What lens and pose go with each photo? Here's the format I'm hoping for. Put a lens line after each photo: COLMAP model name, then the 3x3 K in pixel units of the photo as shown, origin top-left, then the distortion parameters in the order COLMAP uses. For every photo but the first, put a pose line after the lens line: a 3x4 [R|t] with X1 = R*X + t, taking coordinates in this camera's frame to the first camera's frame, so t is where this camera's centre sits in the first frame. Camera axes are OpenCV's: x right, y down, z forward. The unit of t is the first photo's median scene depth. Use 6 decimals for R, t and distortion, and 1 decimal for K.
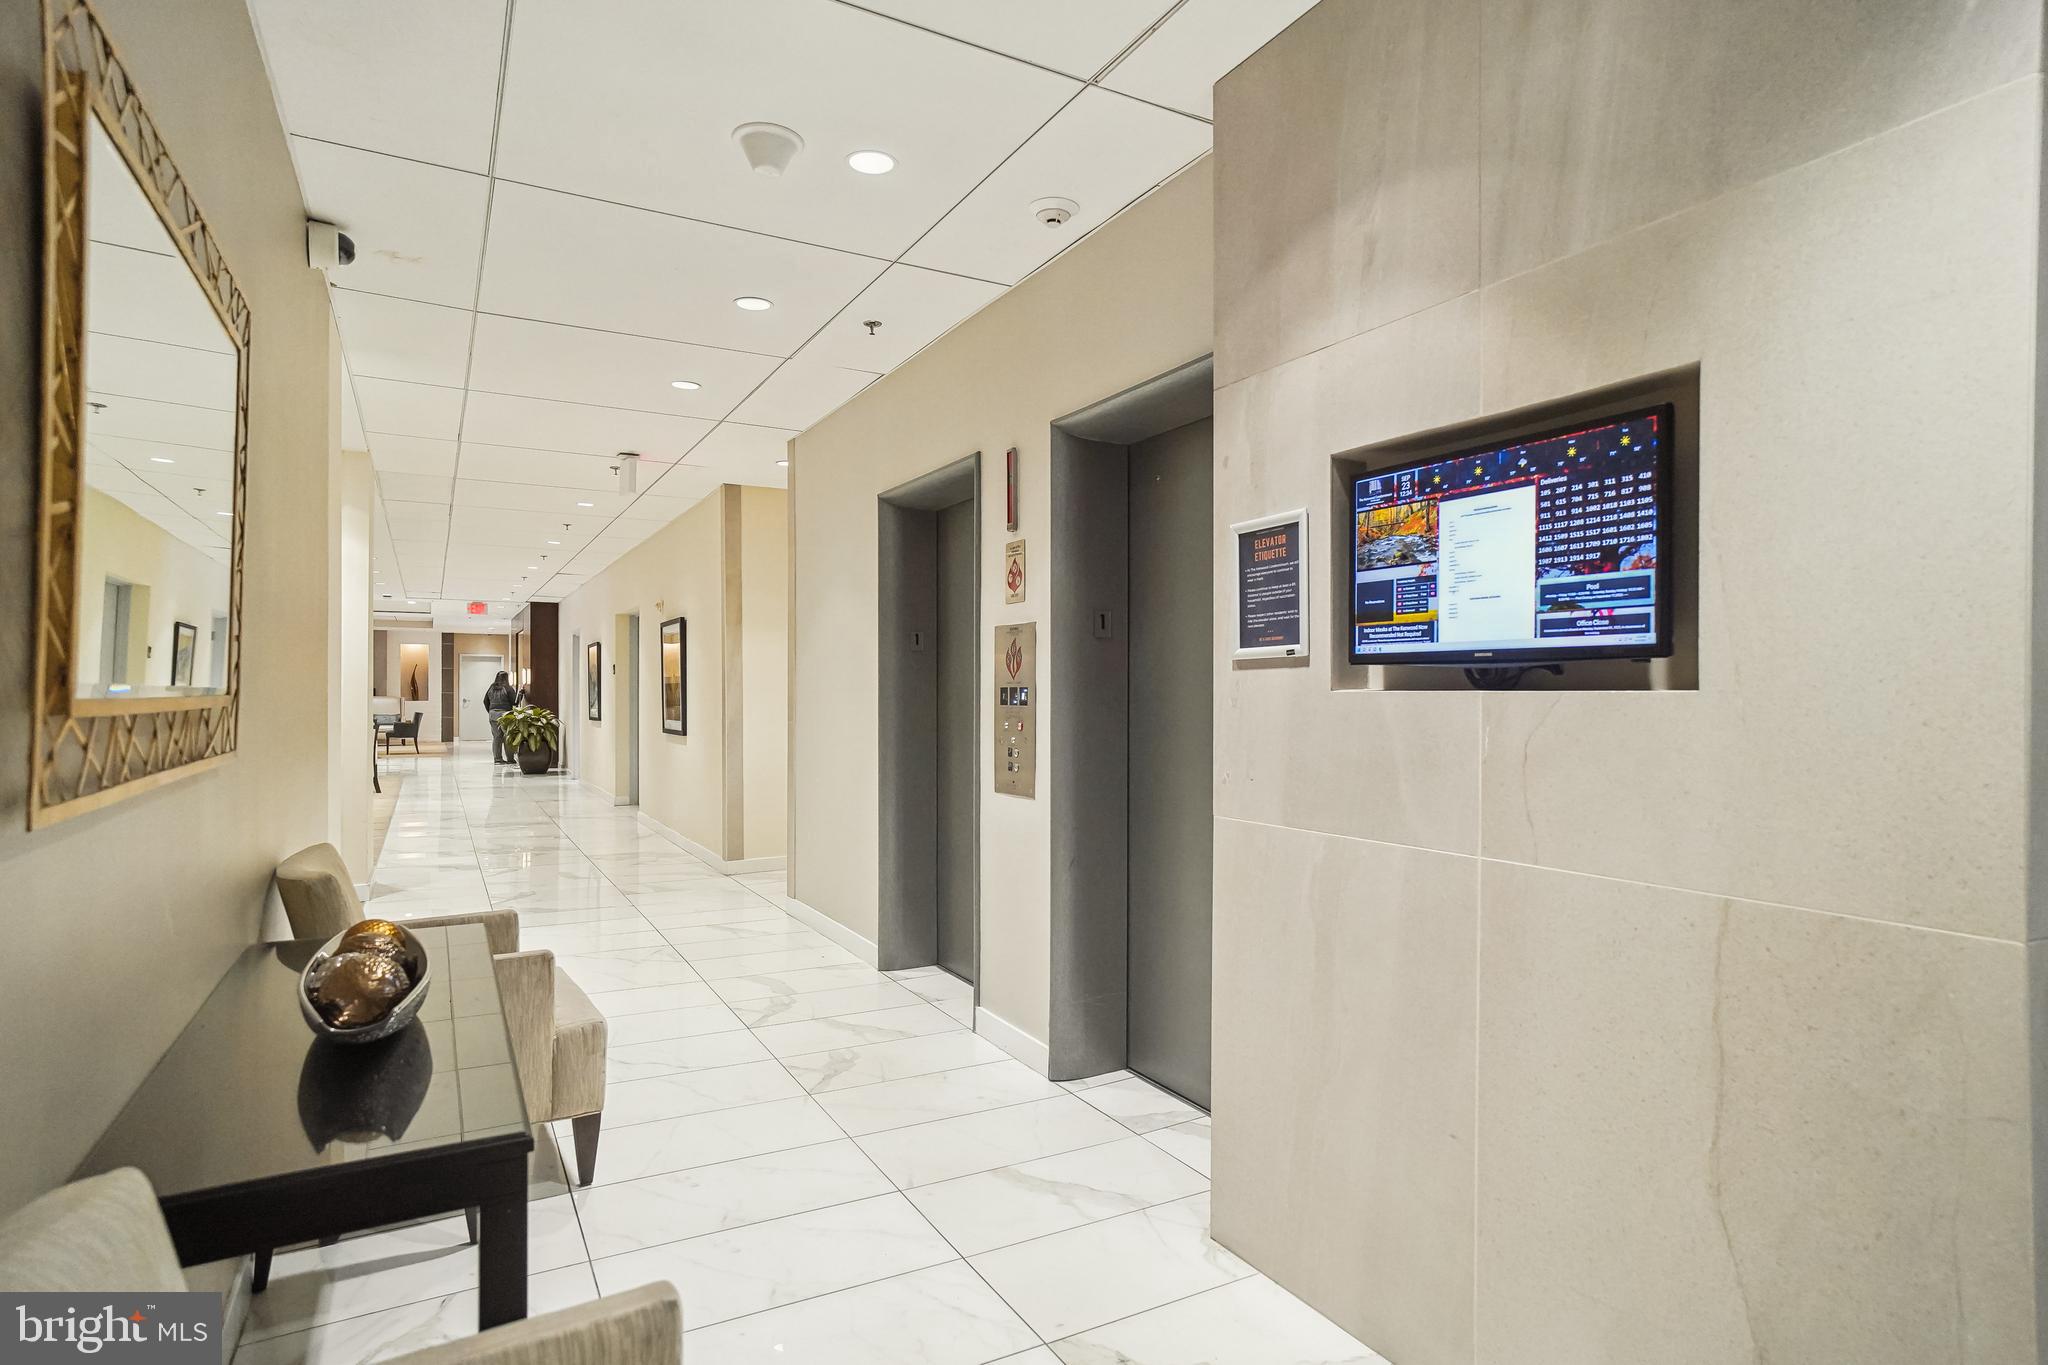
lens RADIAL K [[1083.8, 0, 1018.6], [0, 1083.8, 679.6], [0, 0, 1]] dist [-0.032760, 0.000725]
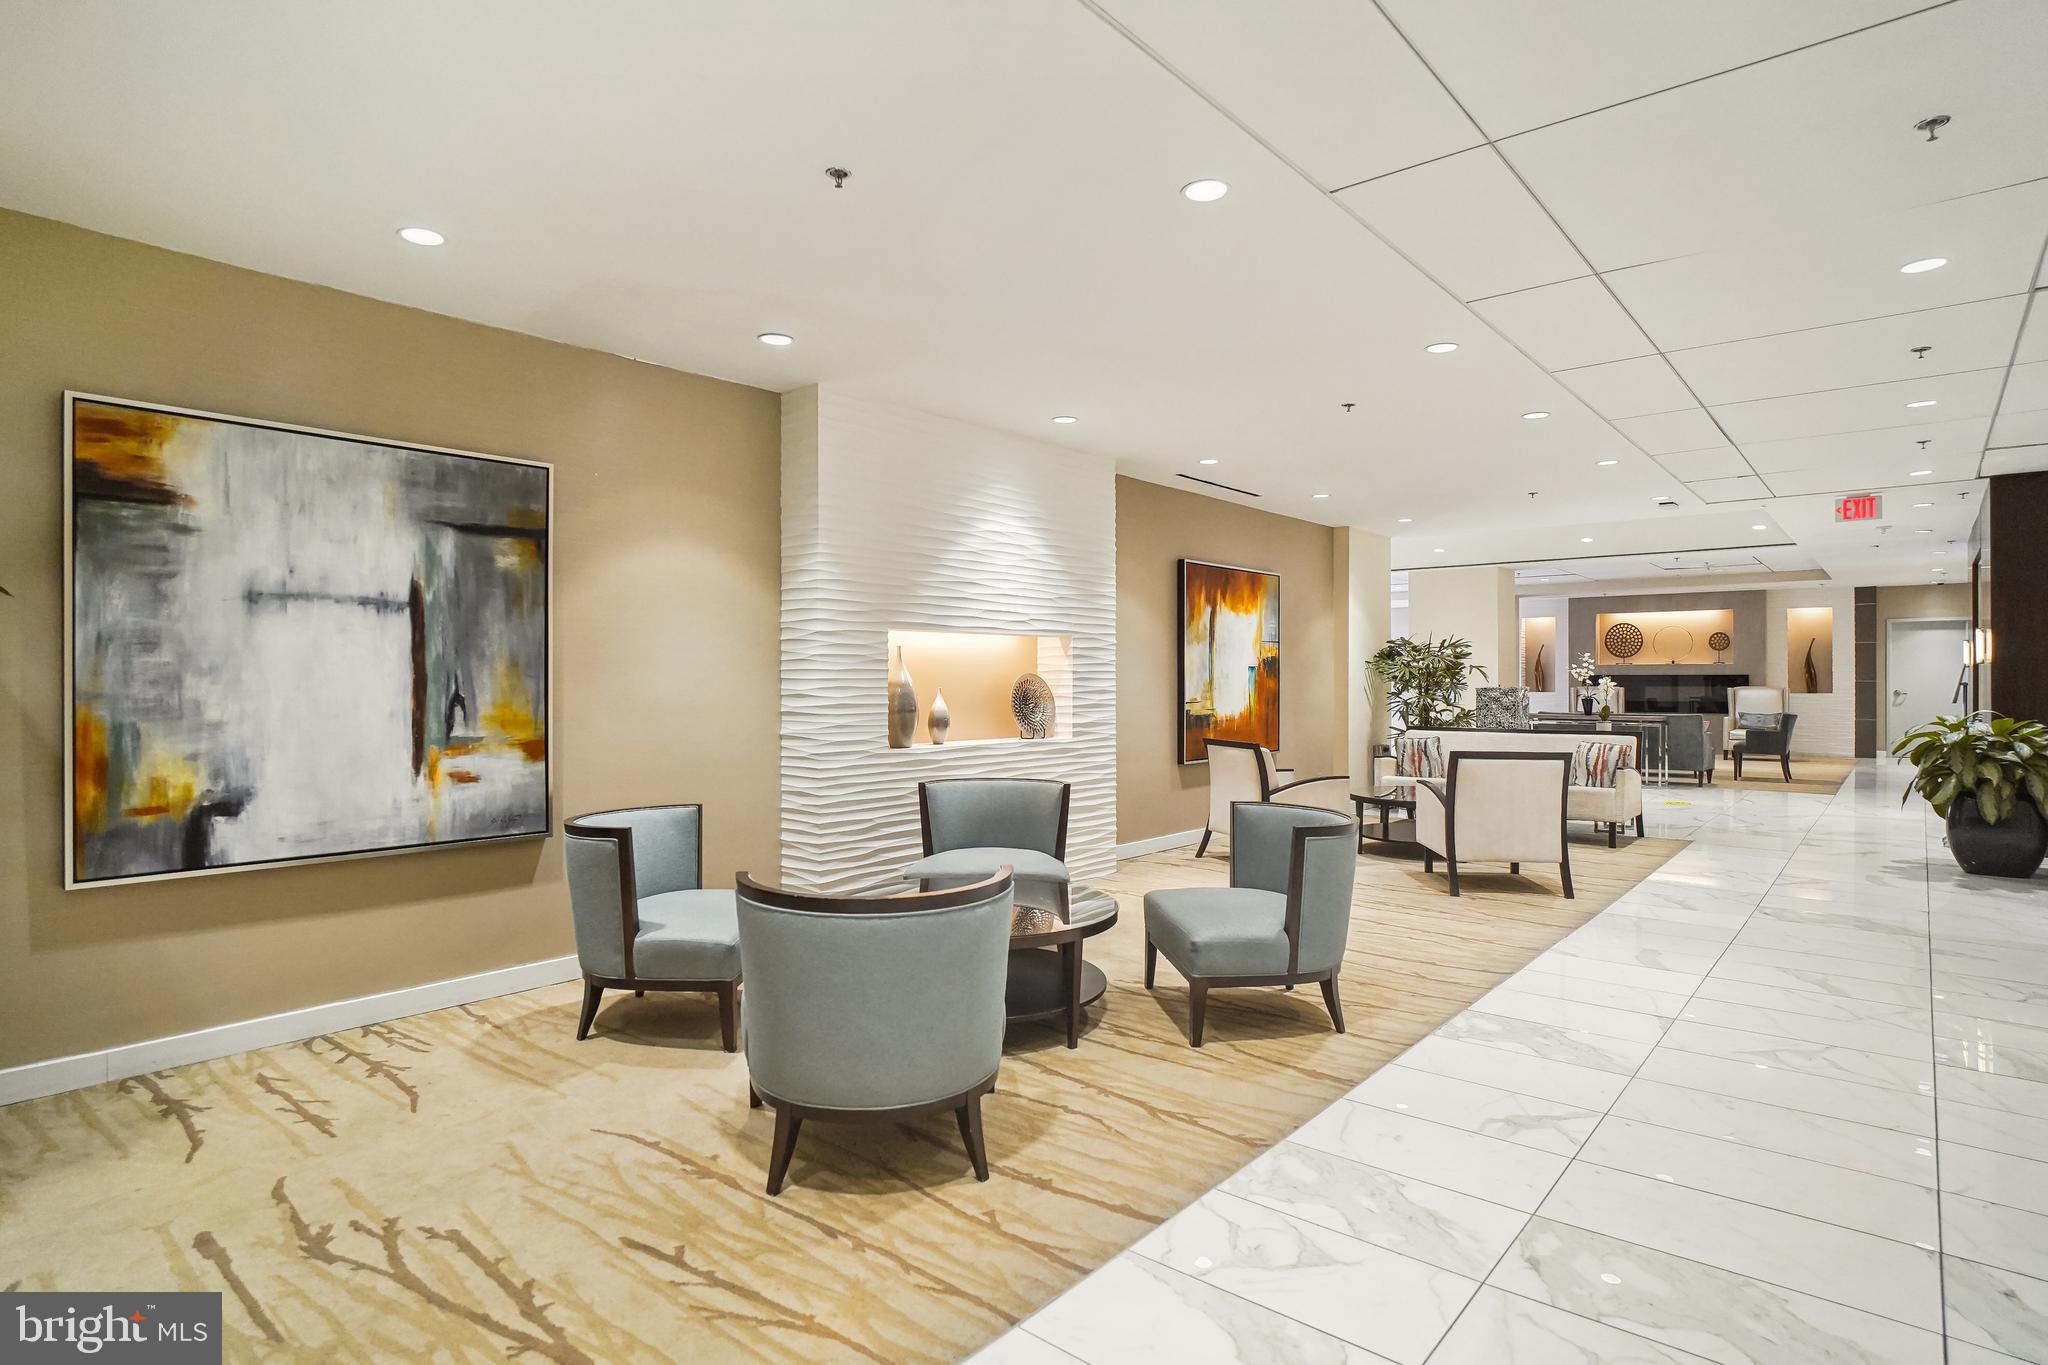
lens RADIAL K [[1065.7, 0, 1017.4], [0, 1065.7, 690.4], [0, 0, 1]] dist [-0.006631, 0.000040]
pose [[0.358450, 0.011283, -0.933481, -0.191421], [0.009413, 0.999832, 0.015700, 0.005078], [0.933501, -0.014415, 0.358284, 0.472416]]
